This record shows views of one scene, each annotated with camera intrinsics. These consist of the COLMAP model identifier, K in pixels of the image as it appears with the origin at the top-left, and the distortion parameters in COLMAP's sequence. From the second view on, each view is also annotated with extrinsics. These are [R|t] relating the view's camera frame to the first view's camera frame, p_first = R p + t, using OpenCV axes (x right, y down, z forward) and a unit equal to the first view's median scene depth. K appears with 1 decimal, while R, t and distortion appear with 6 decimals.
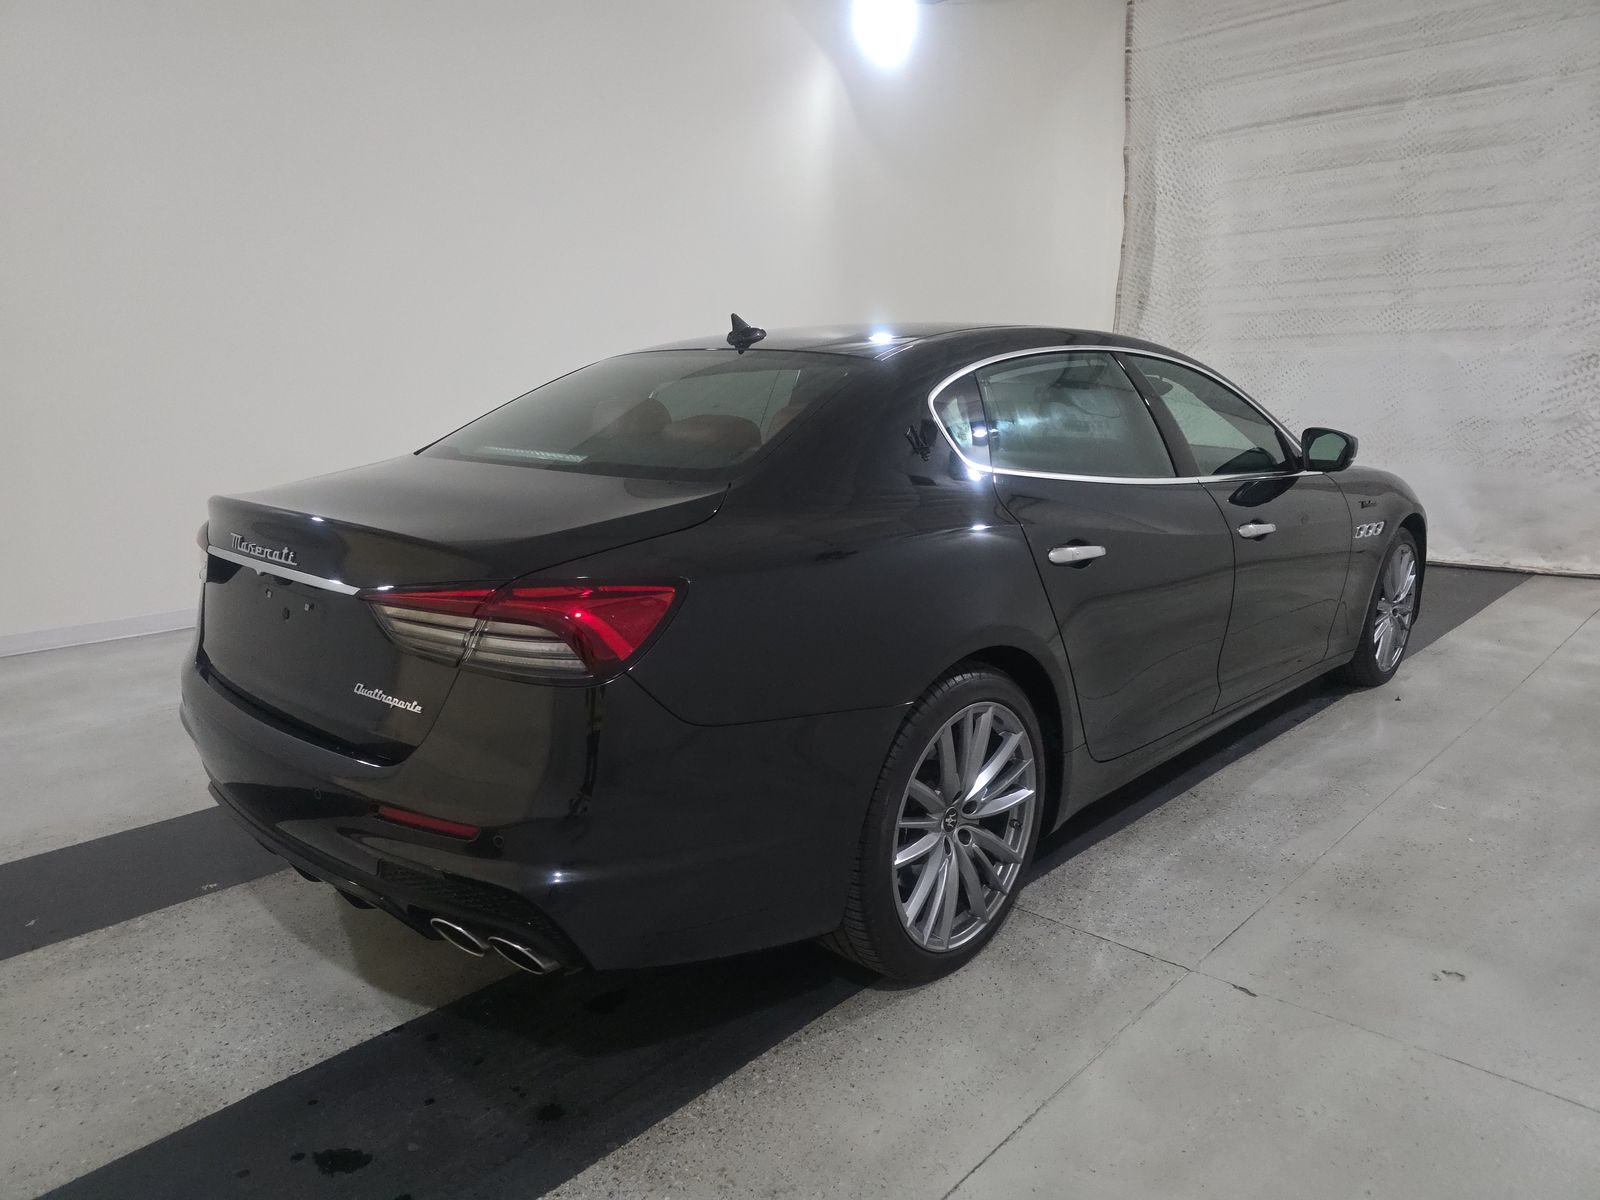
lens RADIAL K [[1070.7, 0, 815.4], [0, 1070.7, 601.4], [0, 0, 1]] dist [0.045304, -0.032943]
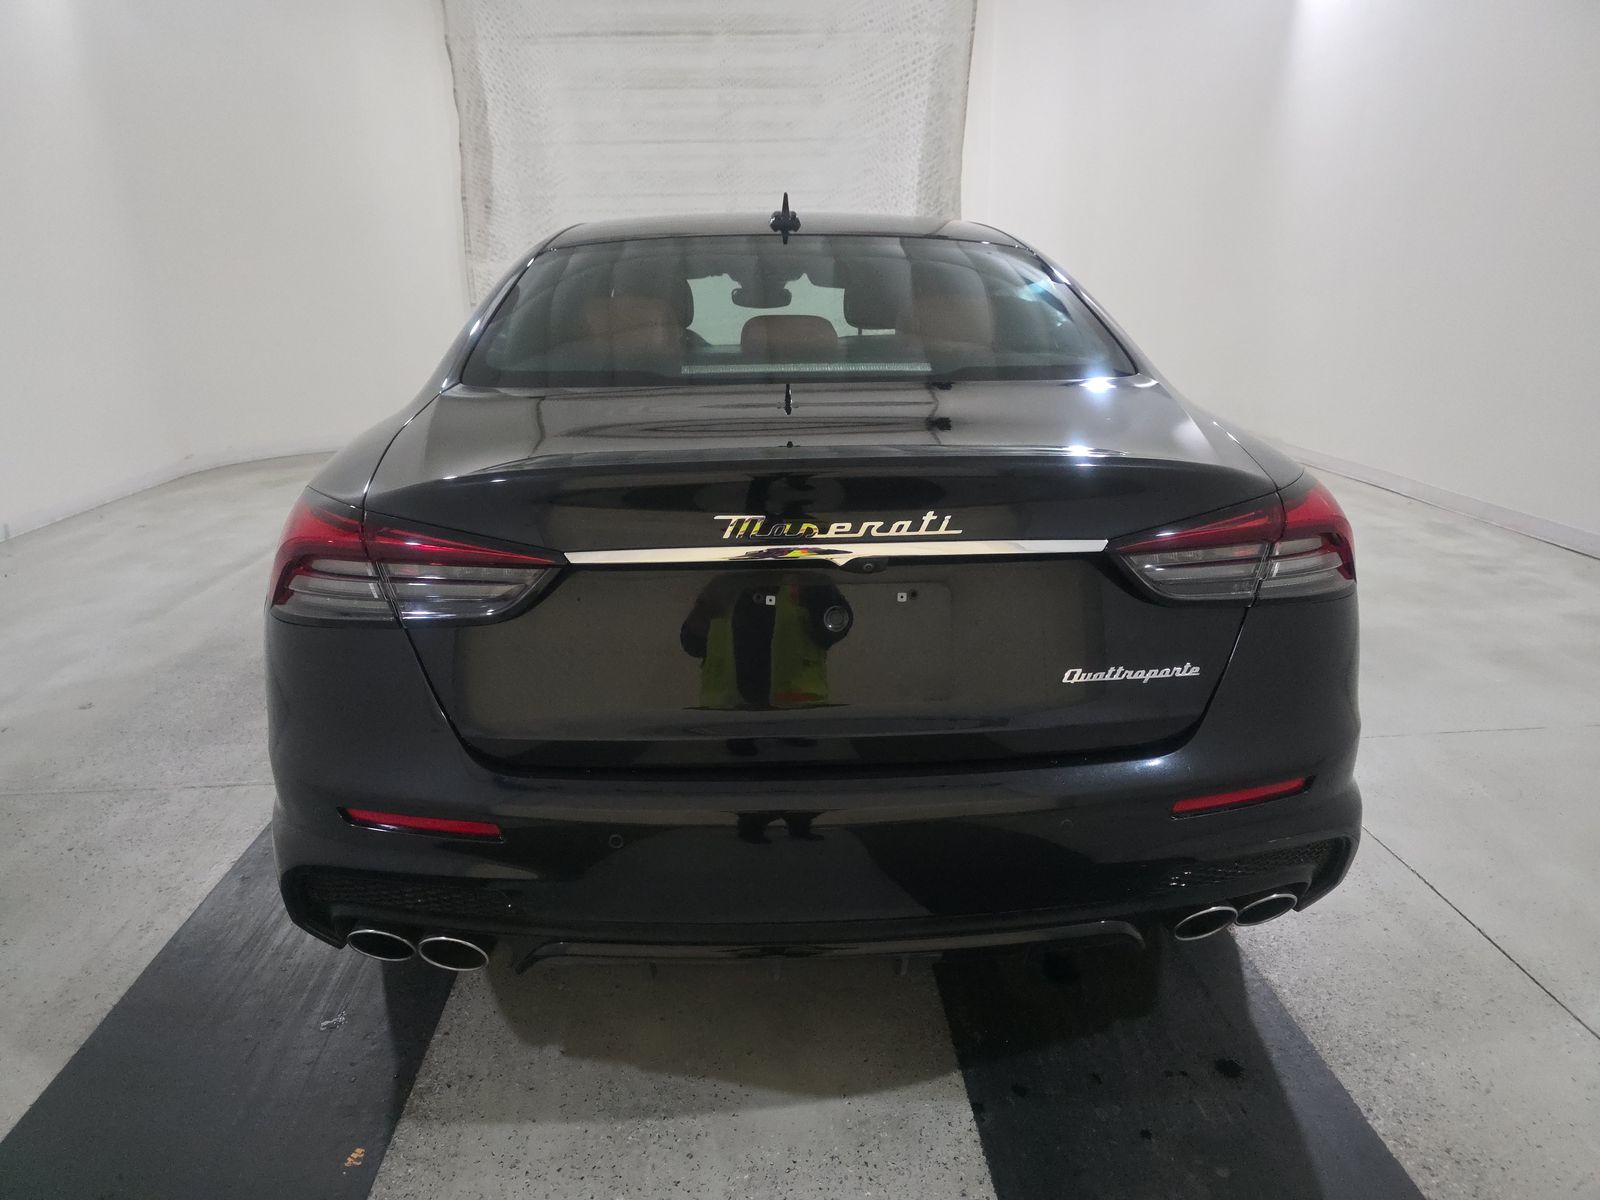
lens RADIAL K [[1058.9, 0, 797.5], [0, 1058.9, 591.9], [0, 0, 1]] dist [0.040632, -0.028919]
pose [[0.692612, -0.205271, 0.691486, -0.298578], [0.157968, 0.978546, 0.132261, -0.029798], [-0.703800, 0.017628, 0.710179, 0.171506]]
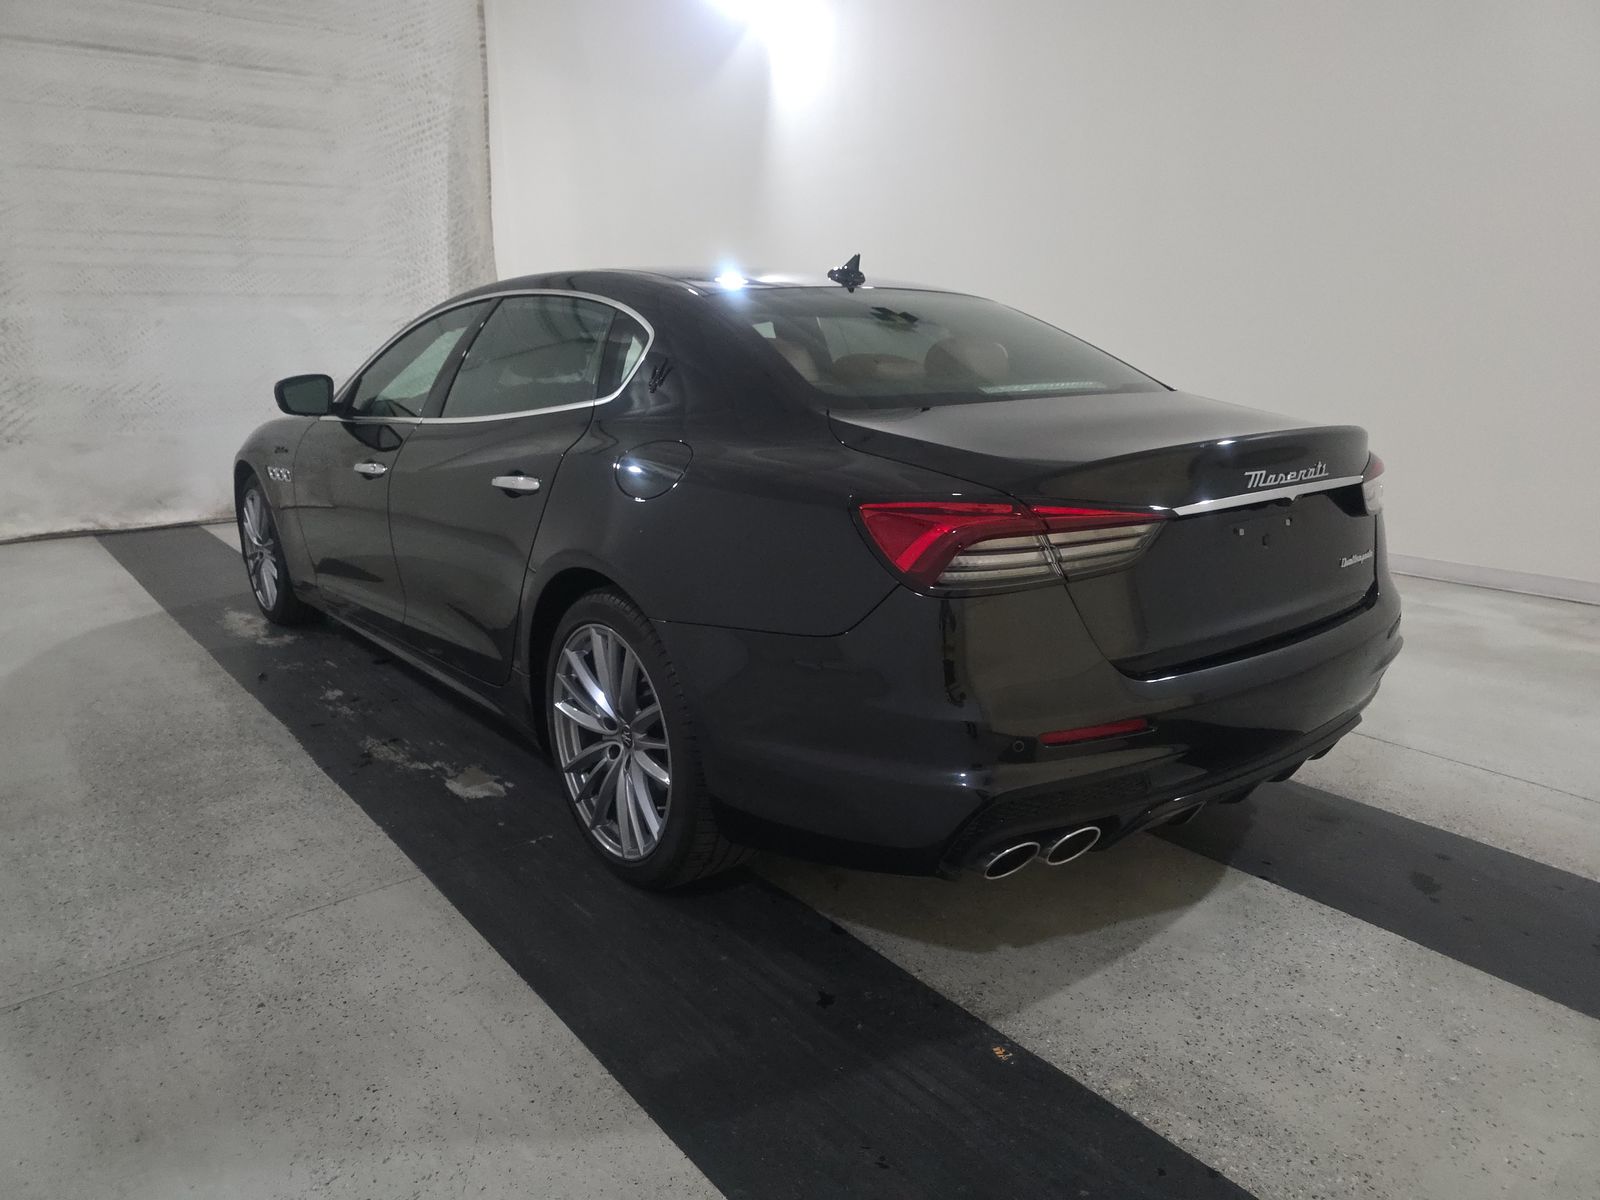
lens RADIAL K [[1058.9, 0, 797.5], [0, 1058.9, 591.9], [0, 0, 1]] dist [0.040632, -0.028919]
pose [[0.145711, -0.228302, 0.962625, -0.472892], [0.212344, 0.957550, 0.194956, -0.070898], [-0.966270, 0.176001, 0.188005, 0.386378]]
